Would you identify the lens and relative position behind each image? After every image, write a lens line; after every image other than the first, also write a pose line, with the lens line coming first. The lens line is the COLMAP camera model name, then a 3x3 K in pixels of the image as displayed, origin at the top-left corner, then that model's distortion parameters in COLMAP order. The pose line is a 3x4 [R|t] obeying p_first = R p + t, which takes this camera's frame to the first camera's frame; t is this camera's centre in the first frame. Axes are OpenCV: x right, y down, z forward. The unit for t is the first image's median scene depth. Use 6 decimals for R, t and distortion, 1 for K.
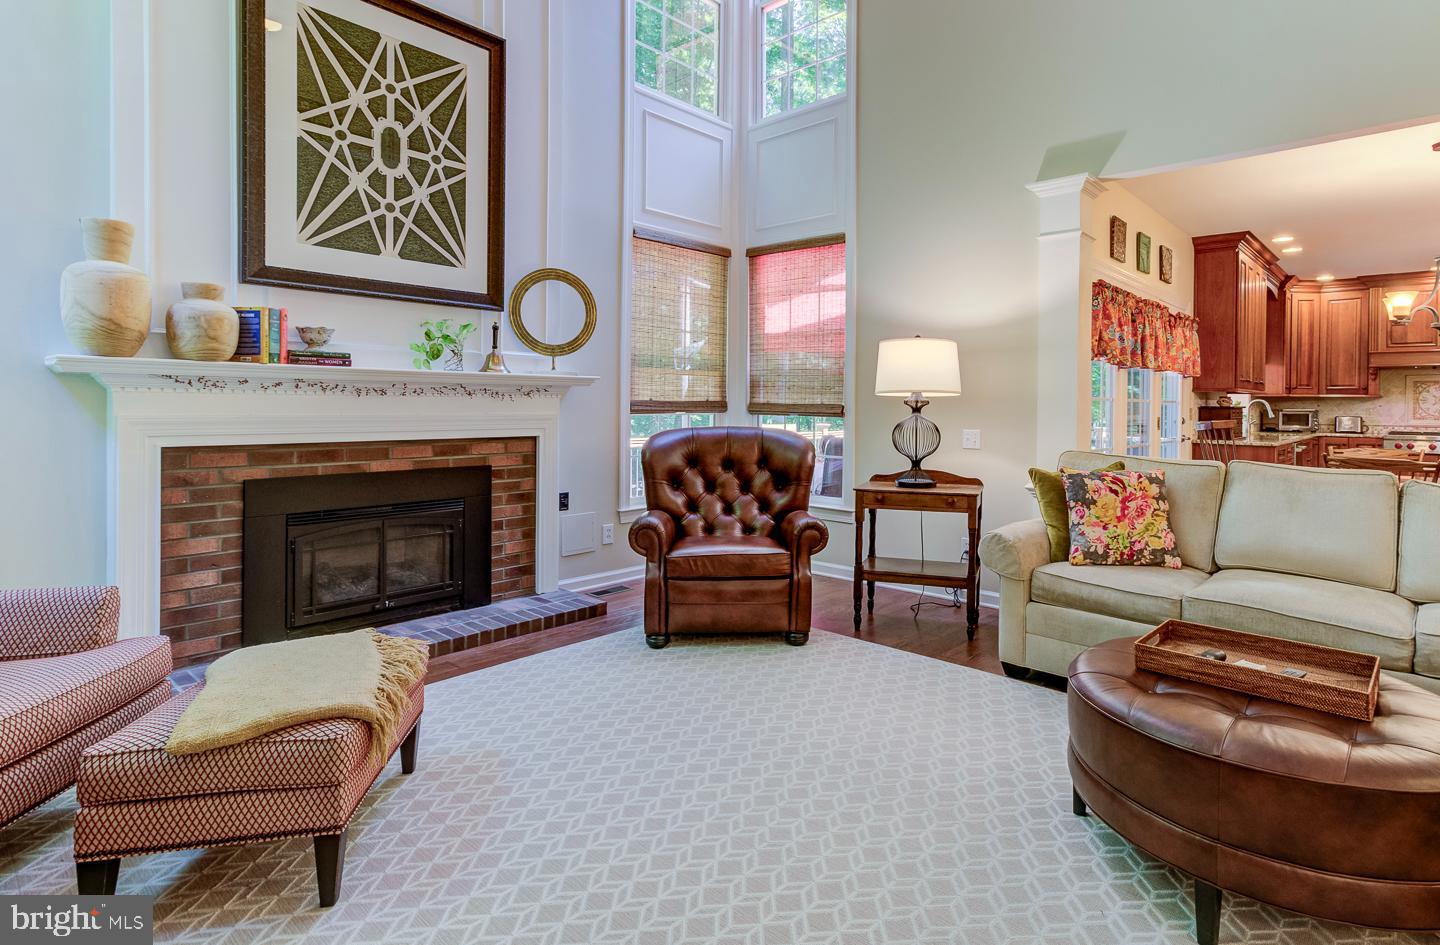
lens RADIAL K [[734.2, 0, 779.5], [0, 734.2, 408.5], [0, 0, 1]] dist [0.014136, 0.000879]
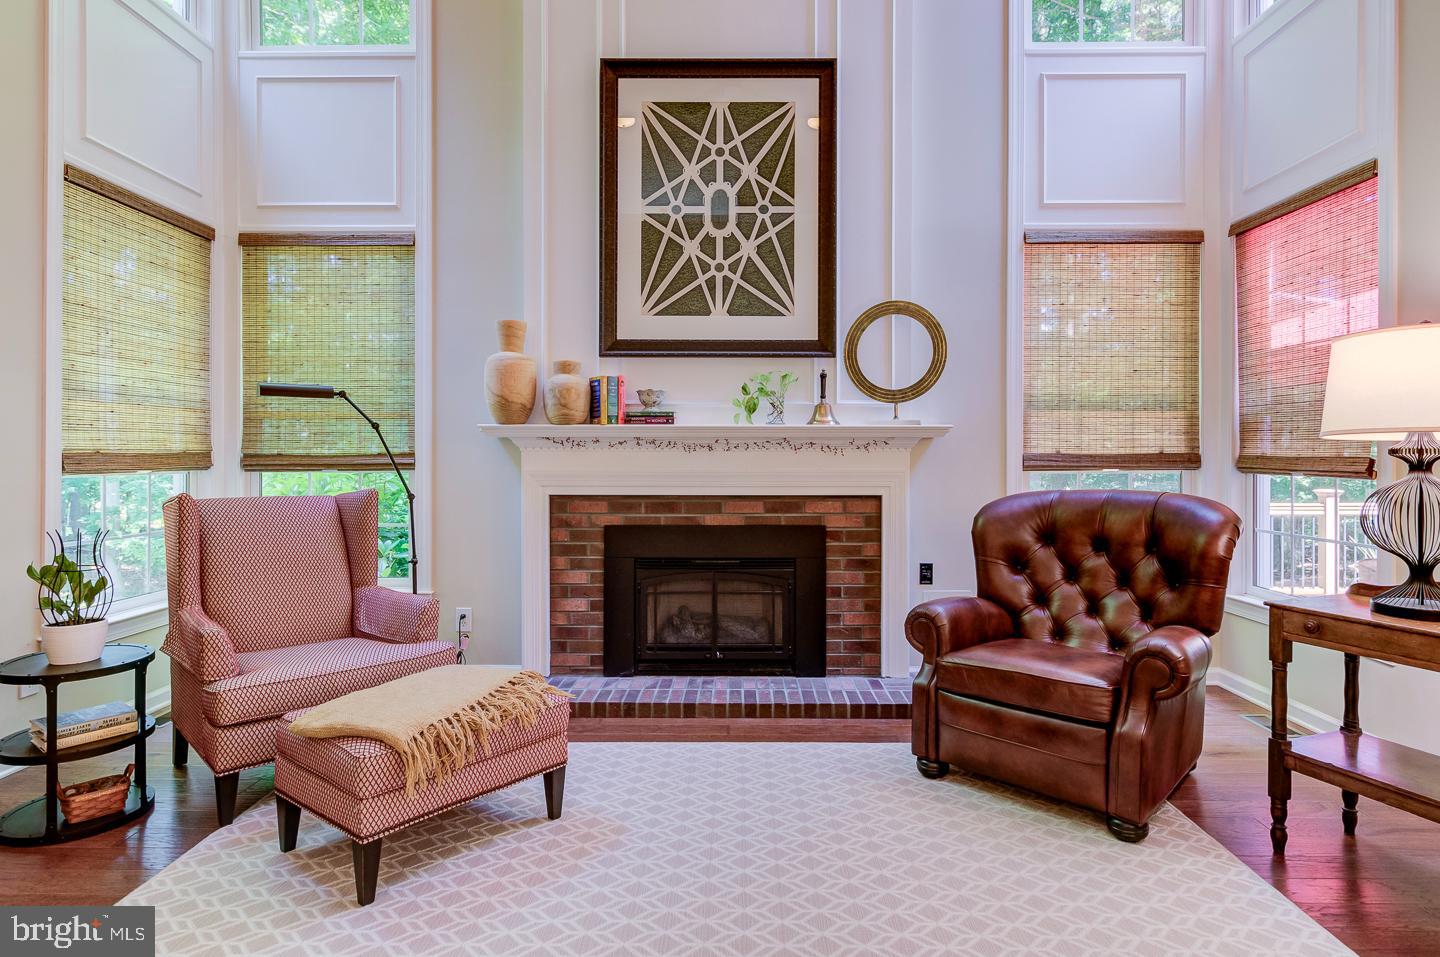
lens RADIAL K [[789.4, 0, 724.9], [0, 789.4, 460.1], [0, 0, 1]] dist [-0.002754, -0.000186]
pose [[0.656561, -0.004337, -0.754261, 0.287146], [0.000120, 0.999984, -0.005646, 0.001008], [0.754273, 0.003616, 0.656551, 0.273710]]
